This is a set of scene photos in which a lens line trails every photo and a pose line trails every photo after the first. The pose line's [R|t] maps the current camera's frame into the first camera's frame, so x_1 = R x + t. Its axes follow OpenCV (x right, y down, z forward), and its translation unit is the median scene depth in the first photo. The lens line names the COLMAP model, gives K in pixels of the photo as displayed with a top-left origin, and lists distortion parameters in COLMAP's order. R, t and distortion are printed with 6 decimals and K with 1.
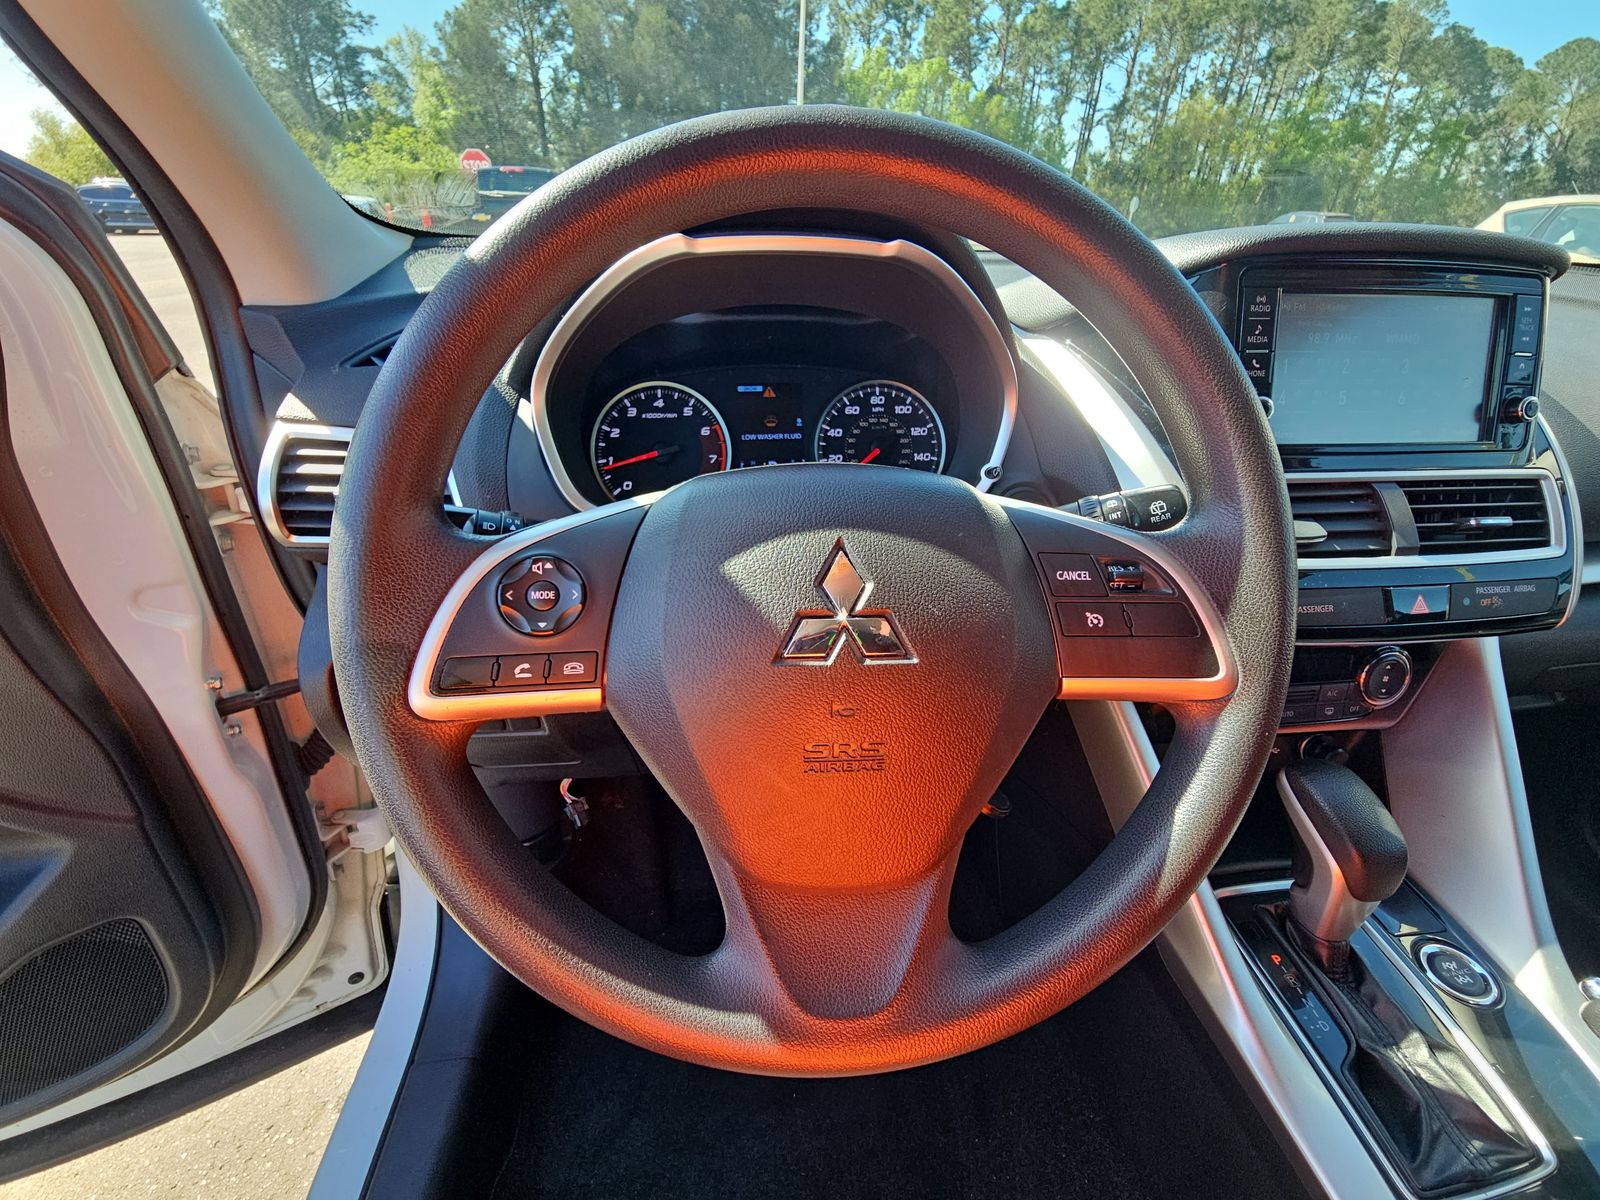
lens RADIAL K [[644.2, 0, 801.2], [0, 644.2, 607.2], [0, 0, 1]] dist [-0.000901, -0.000355]
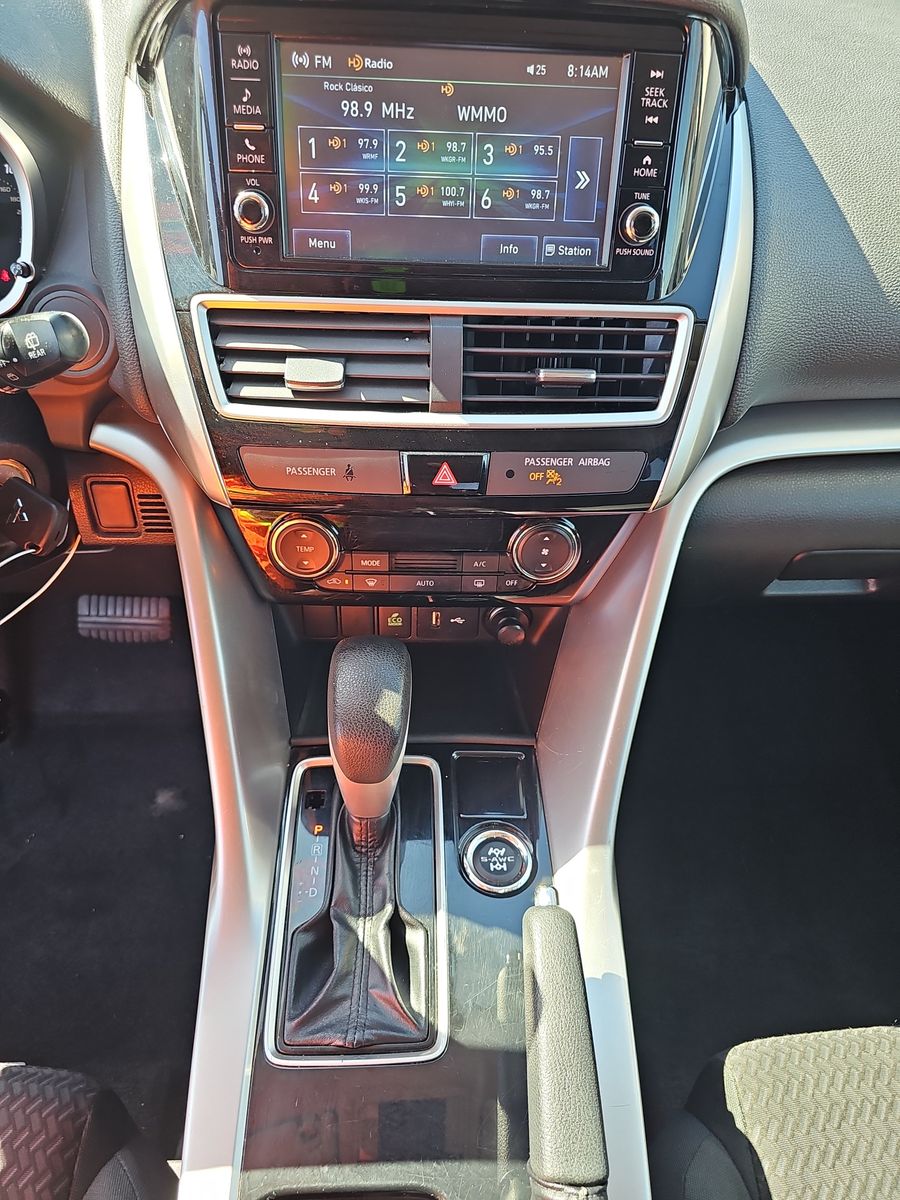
lens RADIAL K [[816.6, 0, 449.6], [0, 816.6, 595.8], [0, 0, 1]] dist [-0.012272, -0.000939]
pose [[0.996748, 0.070617, -0.038805, 0.926550], [-0.058289, 0.964428, 0.257838, -0.113537], [0.055633, -0.254737, 0.965409, -0.046765]]
